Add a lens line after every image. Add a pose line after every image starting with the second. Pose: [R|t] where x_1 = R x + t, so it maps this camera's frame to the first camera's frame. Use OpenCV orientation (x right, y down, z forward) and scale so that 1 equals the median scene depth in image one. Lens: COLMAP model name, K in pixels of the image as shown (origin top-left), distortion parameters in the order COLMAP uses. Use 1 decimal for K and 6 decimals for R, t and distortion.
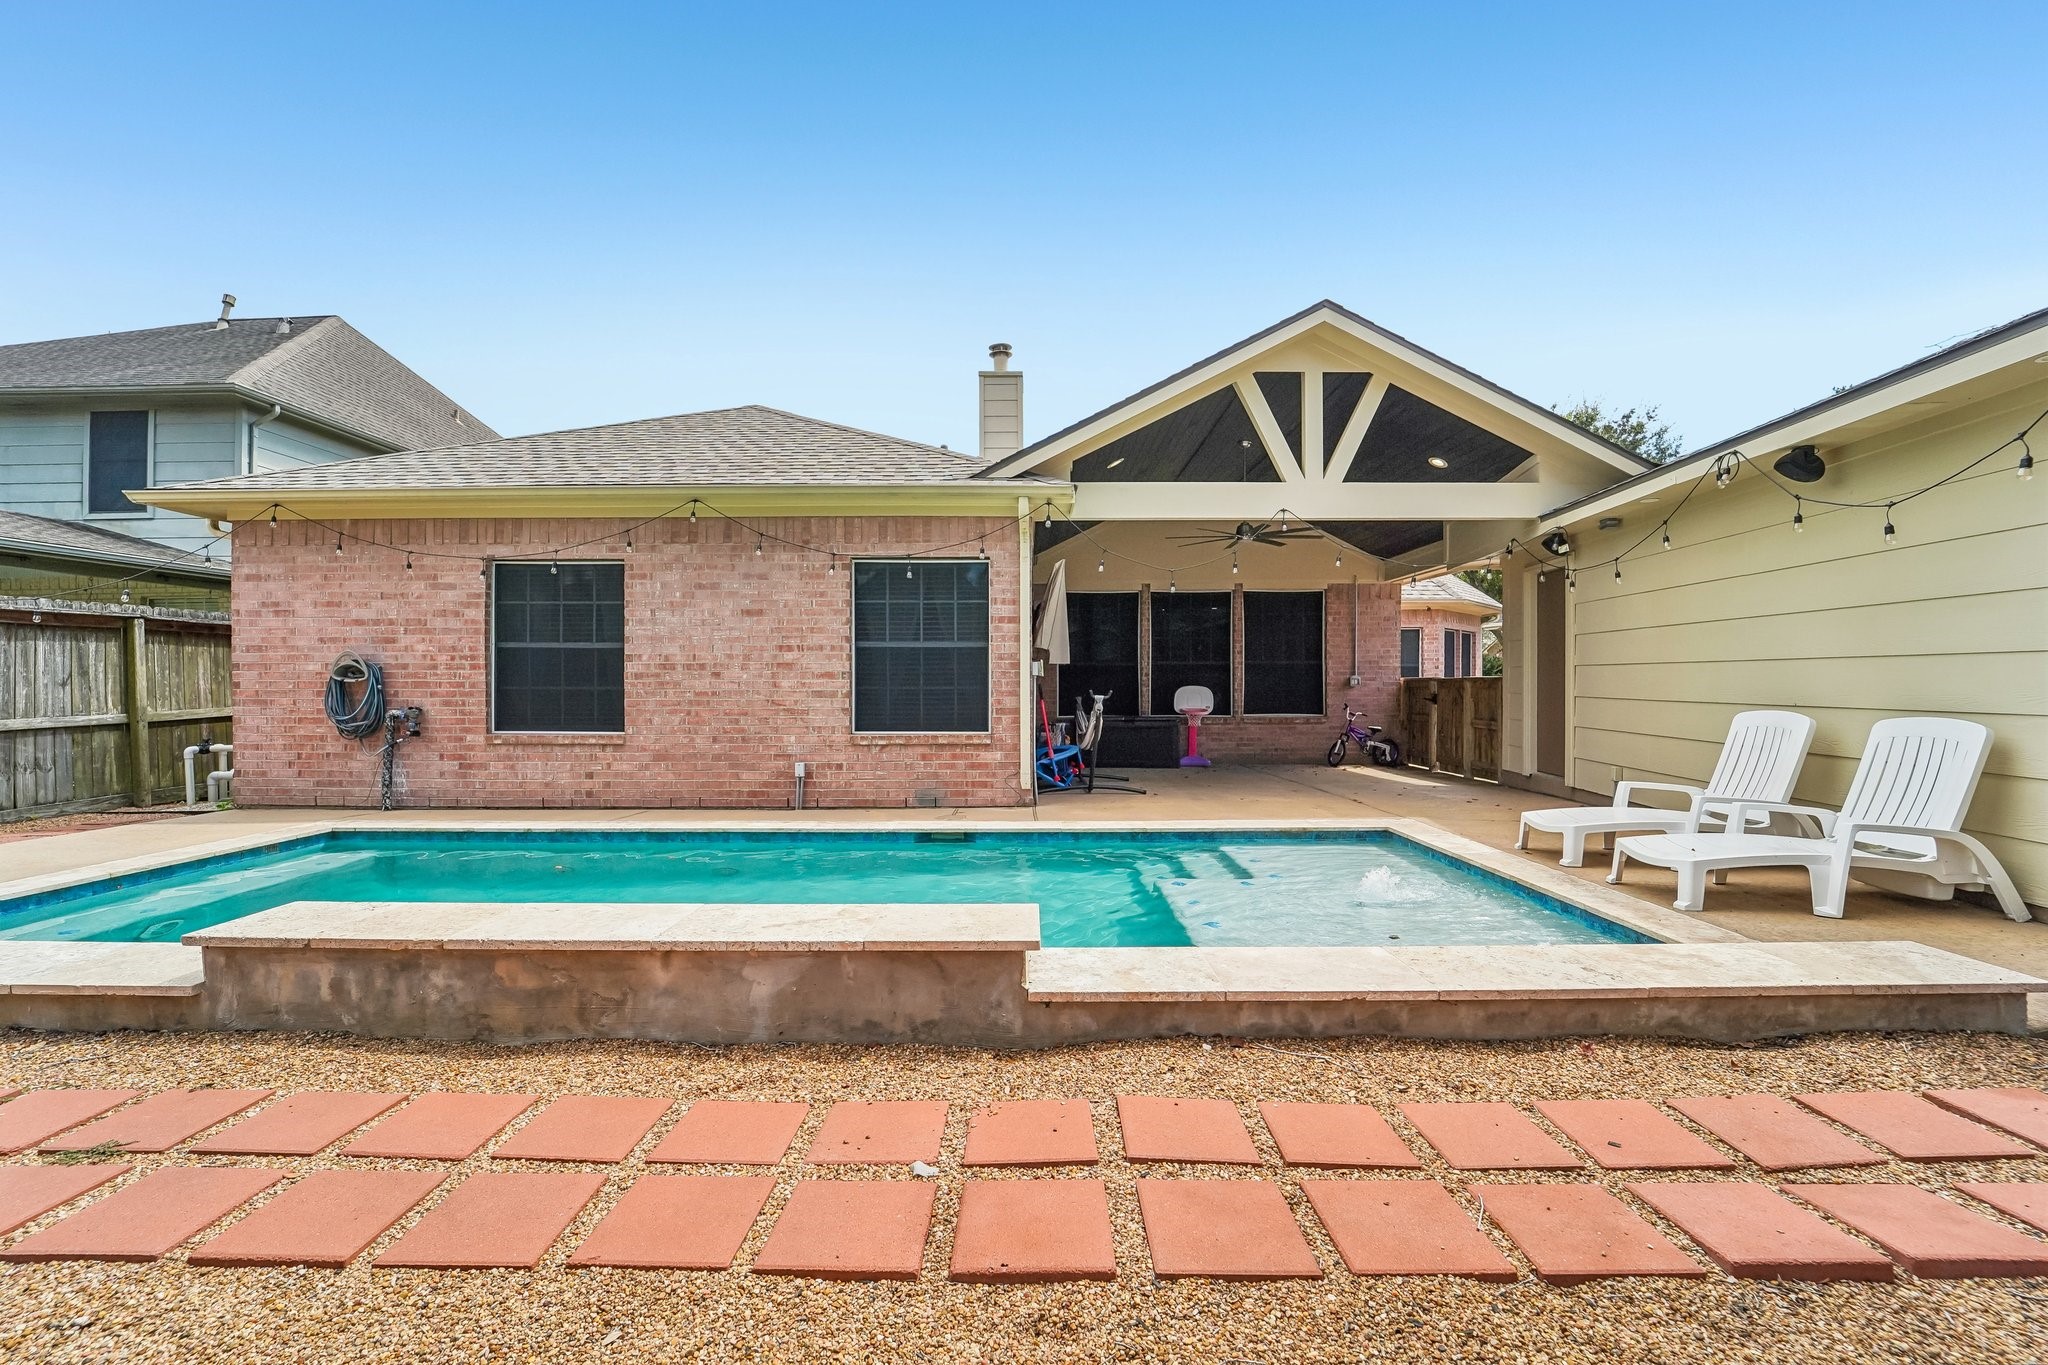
lens RADIAL K [[835.8, 0, 1024.0], [0, 835.8, 682.5], [0, 0, 1]] dist [-0.022572, 0.000392]
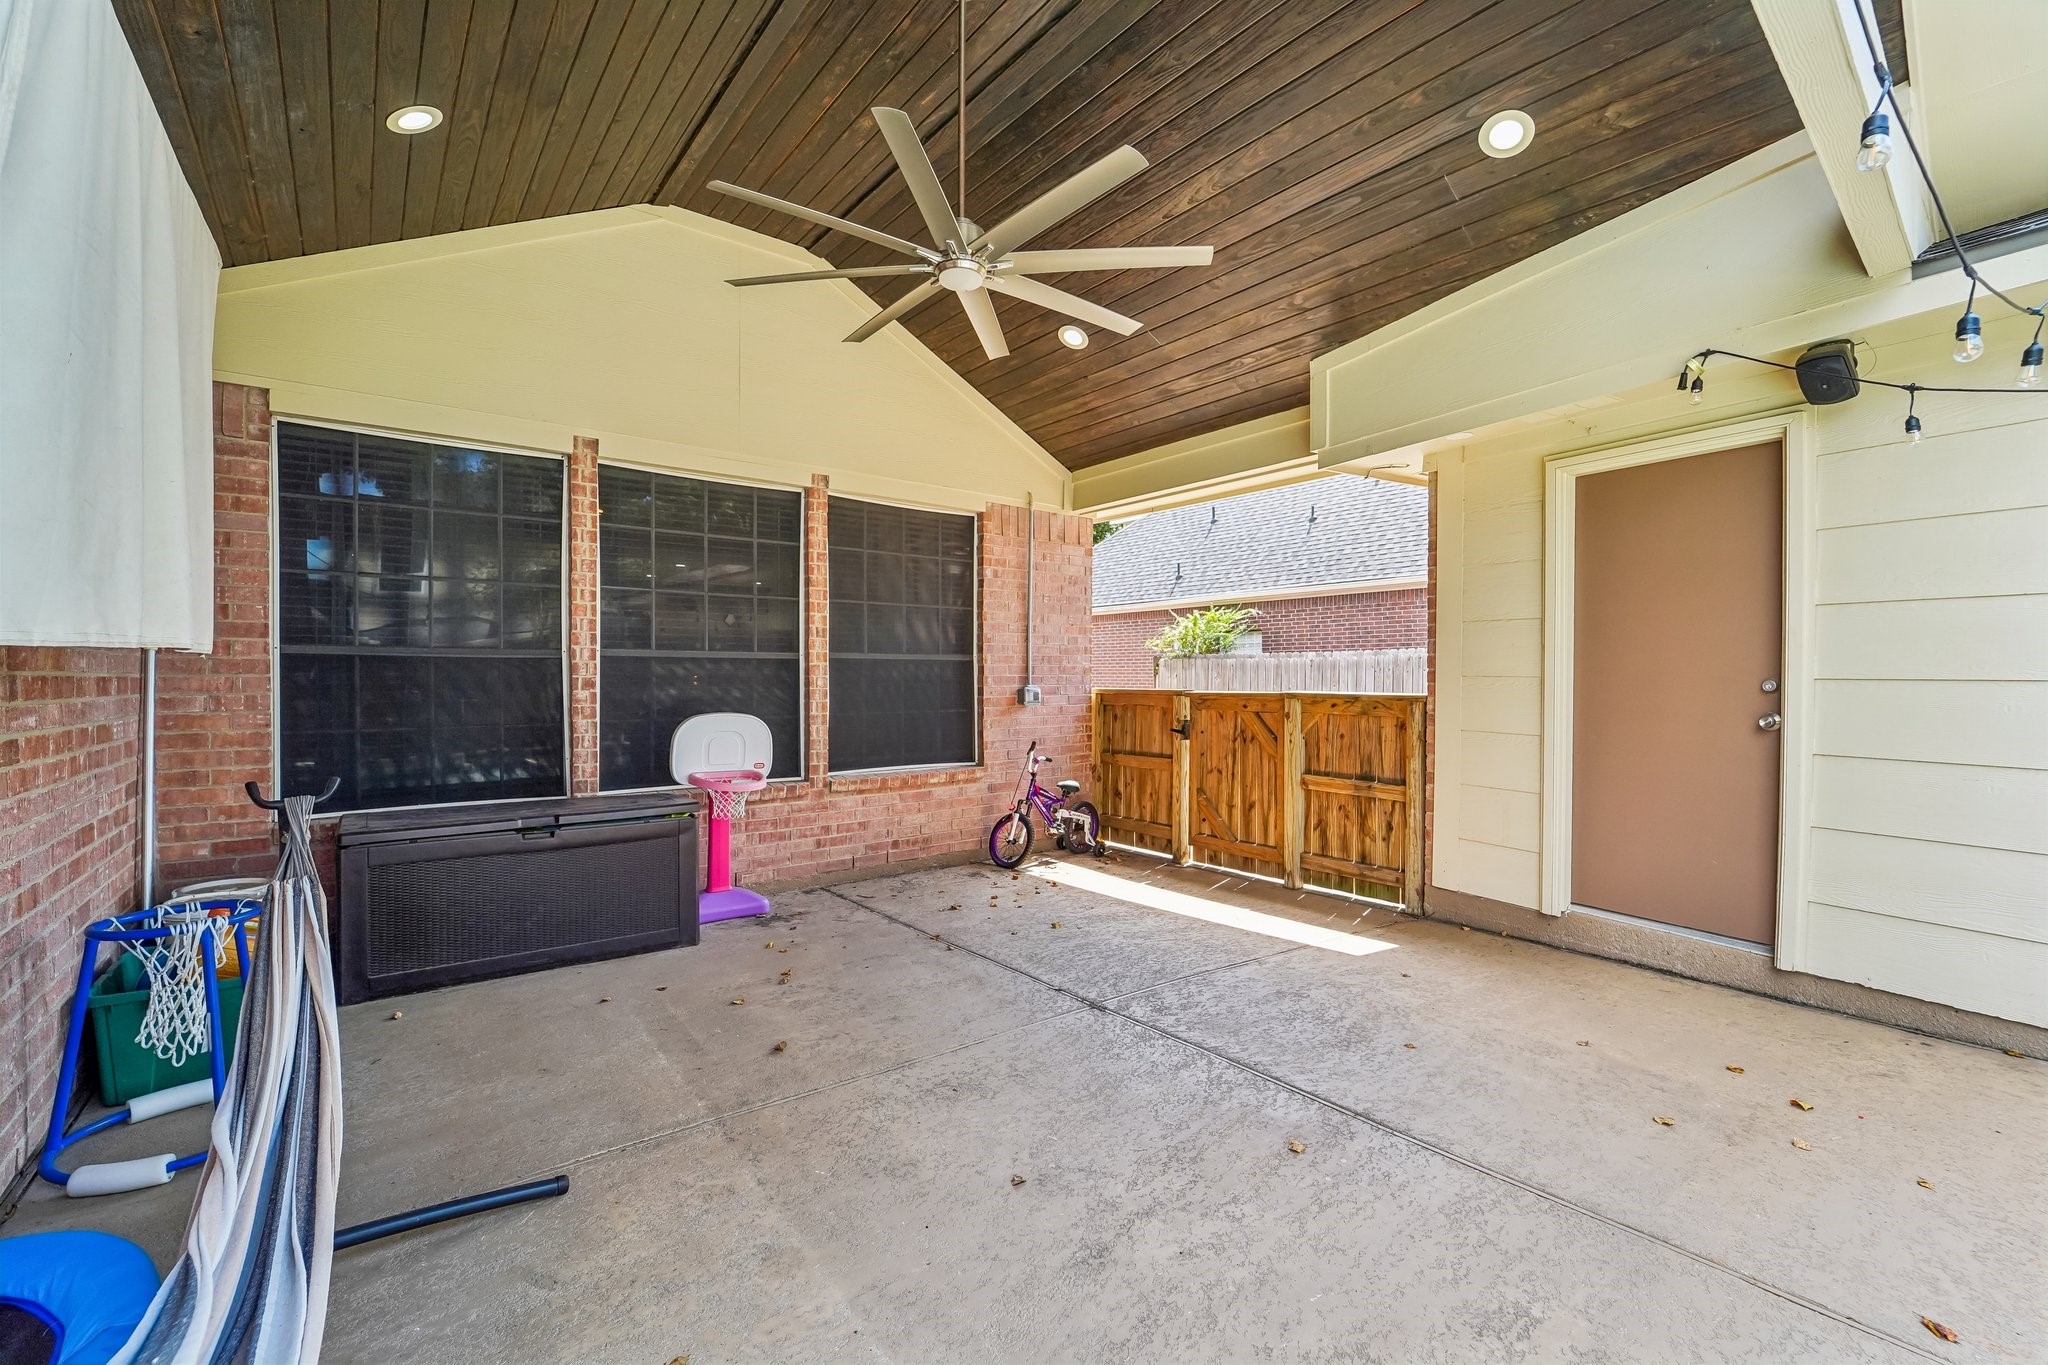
lens RADIAL K [[835.8, 0, 1024.0], [0, 835.8, 682.5], [0, 0, 1]] dist [-0.022572, 0.000392]
pose [[0.778963, -0.001658, 0.627068, 0.110195], [-0.002339, 0.999982, 0.005549, -0.020944], [-0.627066, -0.005789, 0.778945, 0.987962]]
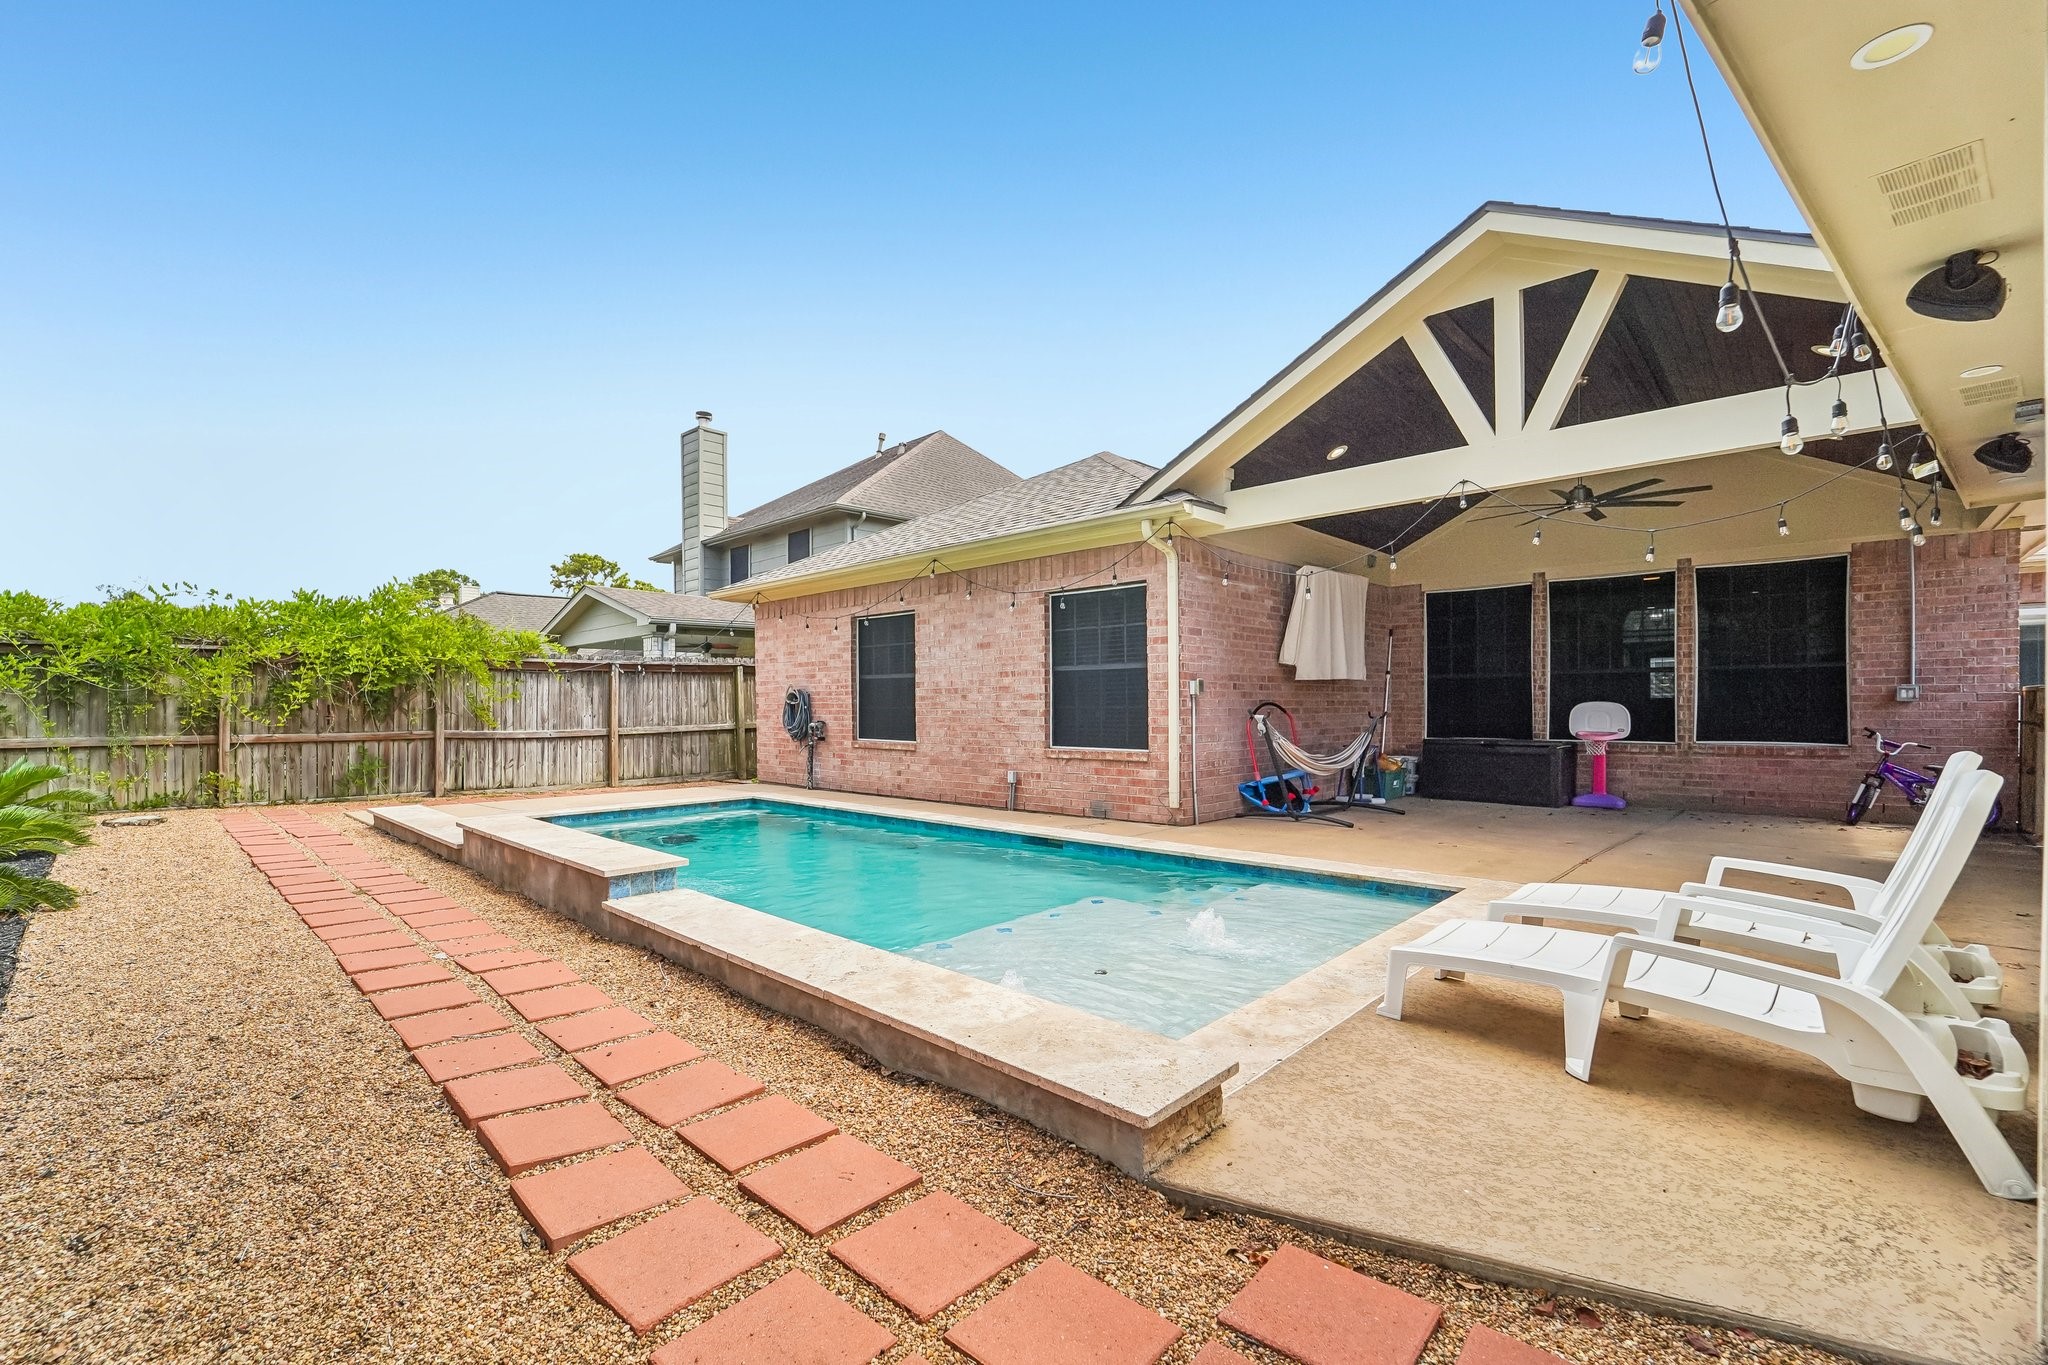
lens RADIAL K [[868.3, 0, 1021.3], [0, 868.3, 707.9], [0, 0, 1]] dist [-0.027097, 0.004139]
pose [[0.727234, -0.000850, -0.686390, 0.580010], [0.009413, 0.999918, 0.008734, -0.003623], [0.686326, -0.012813, 0.727182, 0.117568]]
